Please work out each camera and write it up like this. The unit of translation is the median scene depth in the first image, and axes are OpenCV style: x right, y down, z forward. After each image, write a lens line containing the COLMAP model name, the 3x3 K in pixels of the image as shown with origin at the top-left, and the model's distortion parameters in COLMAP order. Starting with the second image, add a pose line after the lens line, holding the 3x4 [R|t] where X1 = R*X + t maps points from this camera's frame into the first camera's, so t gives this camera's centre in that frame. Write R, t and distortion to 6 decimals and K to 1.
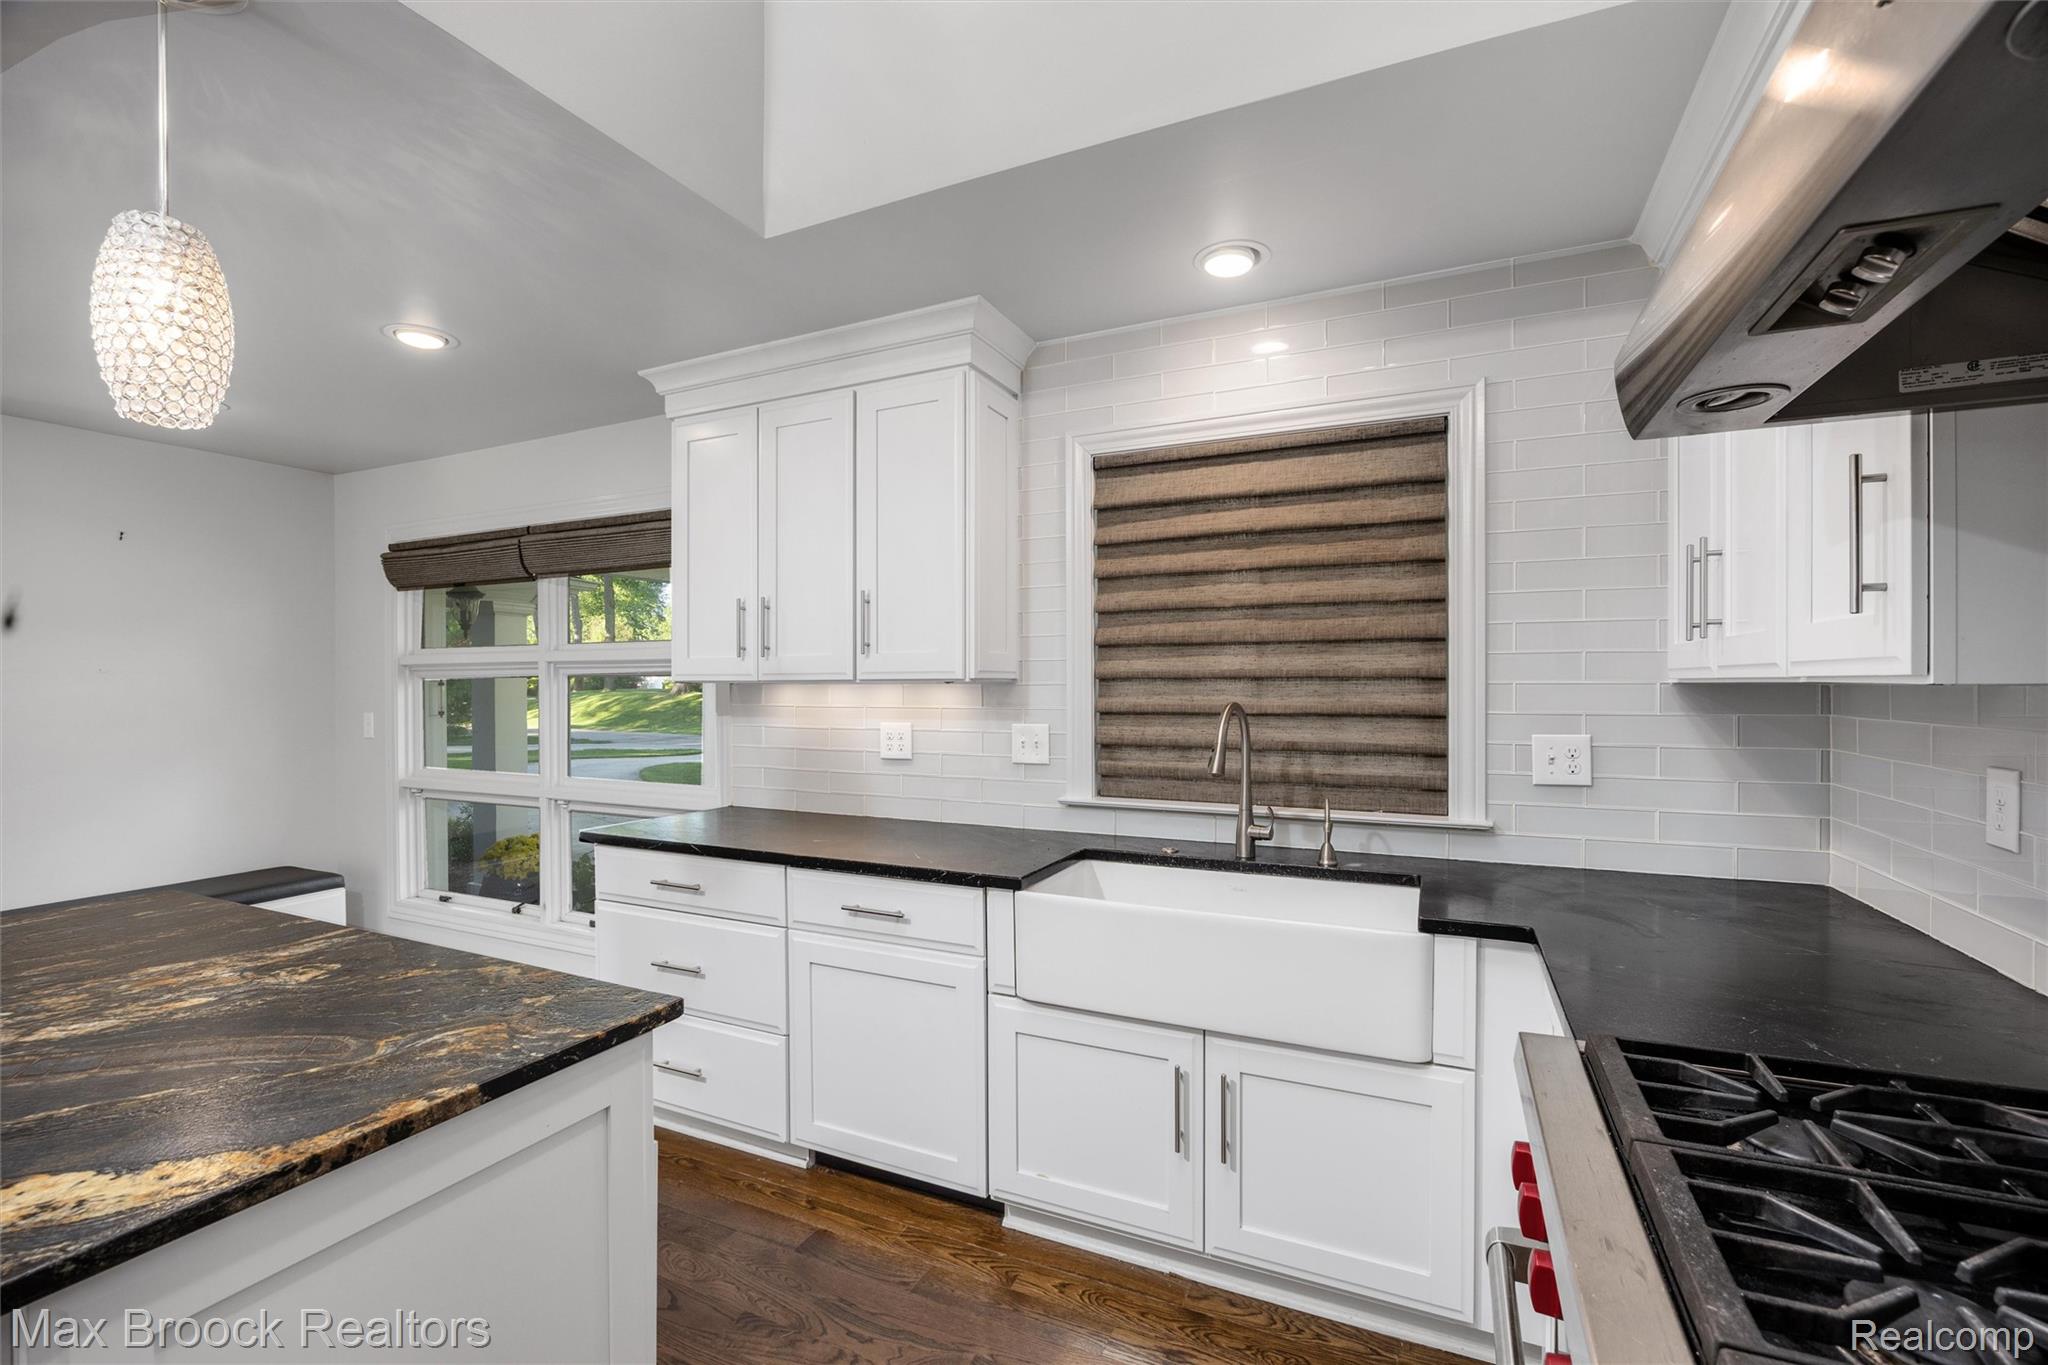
lens RADIAL K [[883.6, 0, 1030.3], [0, 883.6, 690.0], [0, 0, 1]] dist [-0.015583, 0.000852]
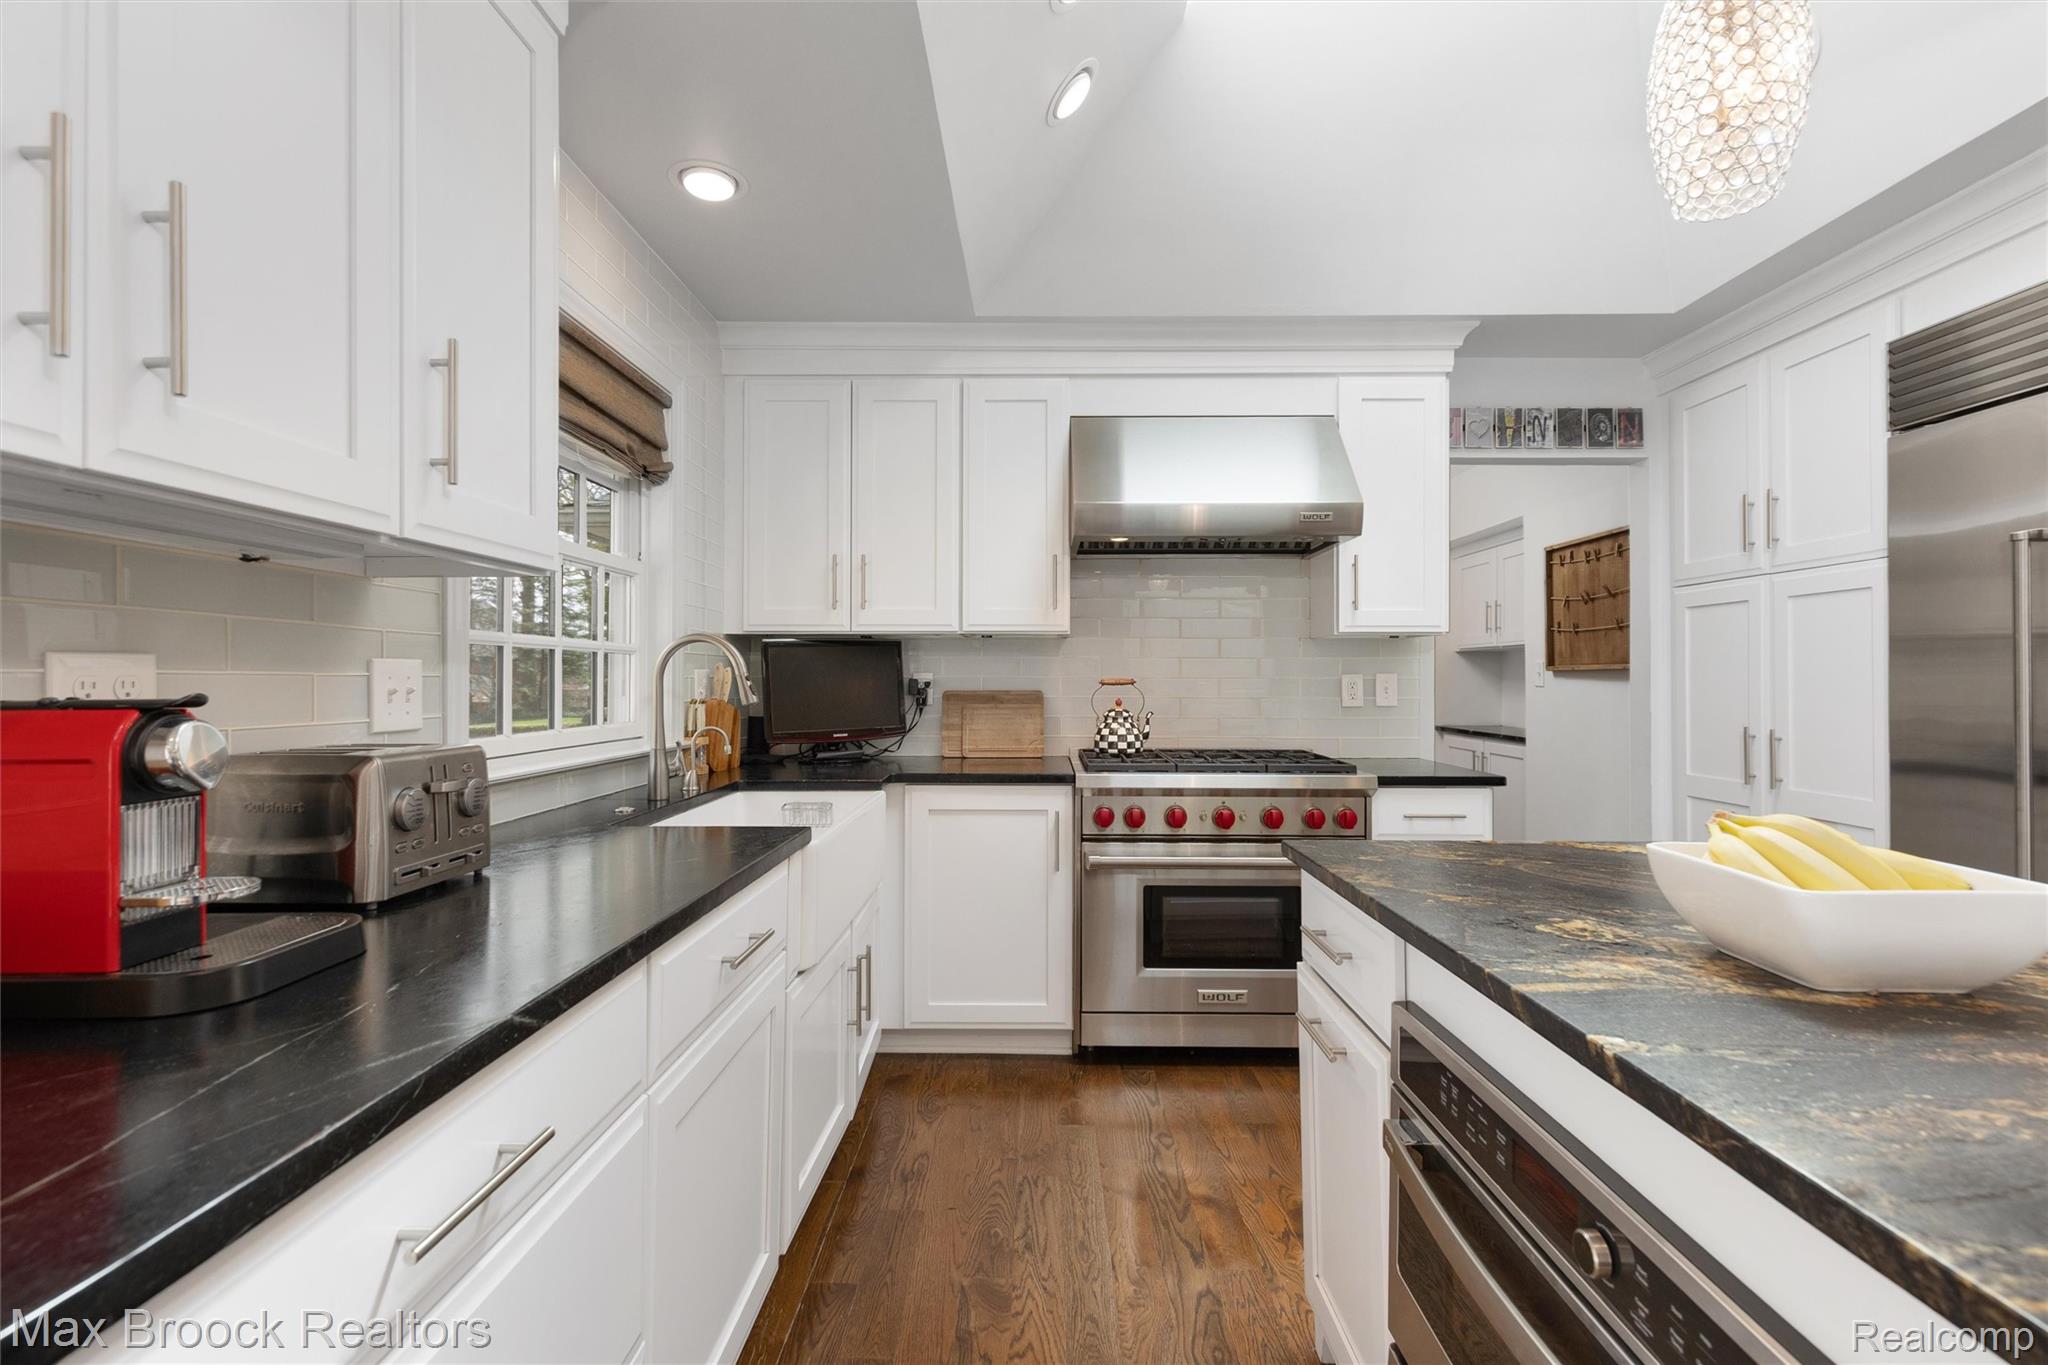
lens RADIAL K [[925.0, 0, 1027.9], [0, 925.0, 672.2], [0, 0, 1]] dist [0.001923, -0.001615]
pose [[-0.409146, 0.009794, 0.912416, -0.806505], [0.009771, 0.999932, -0.006352, 0.063756], [-0.912417, 0.006316, -0.409214, 1.037712]]
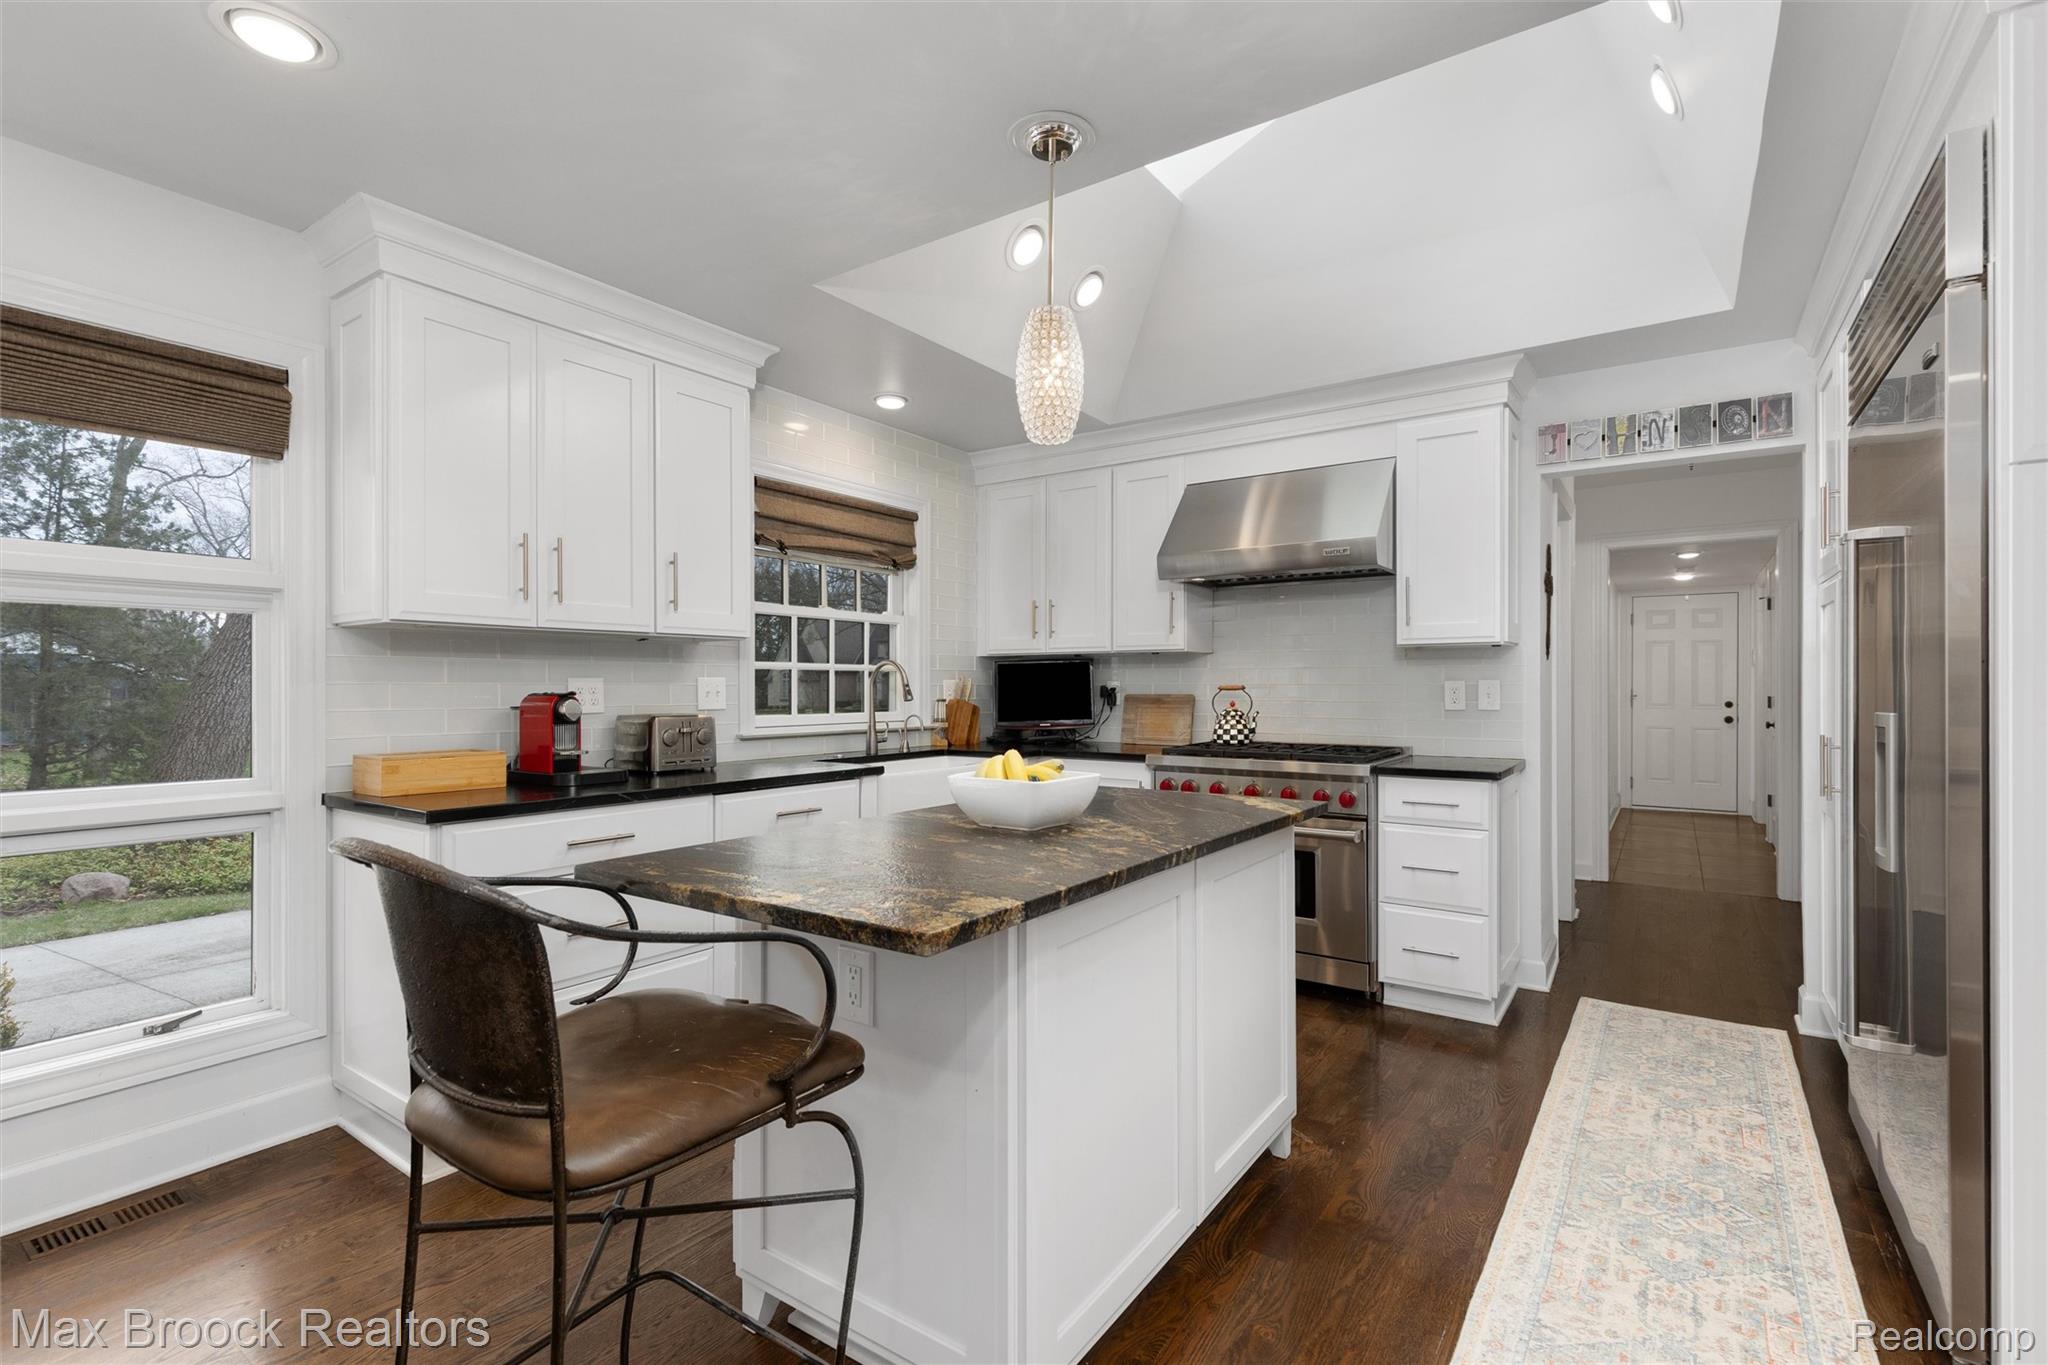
lens RADIAL K [[925.0, 0, 1039.9], [0, 925.0, 691.5], [0, 0, 1]] dist [0.001923, -0.001615]
pose [[0.161910, -0.001119, 0.986805, -1.411955], [0.010426, 0.999945, -0.000577, 0.075166], [-0.986750, 0.010382, 0.161913, 0.403064]]
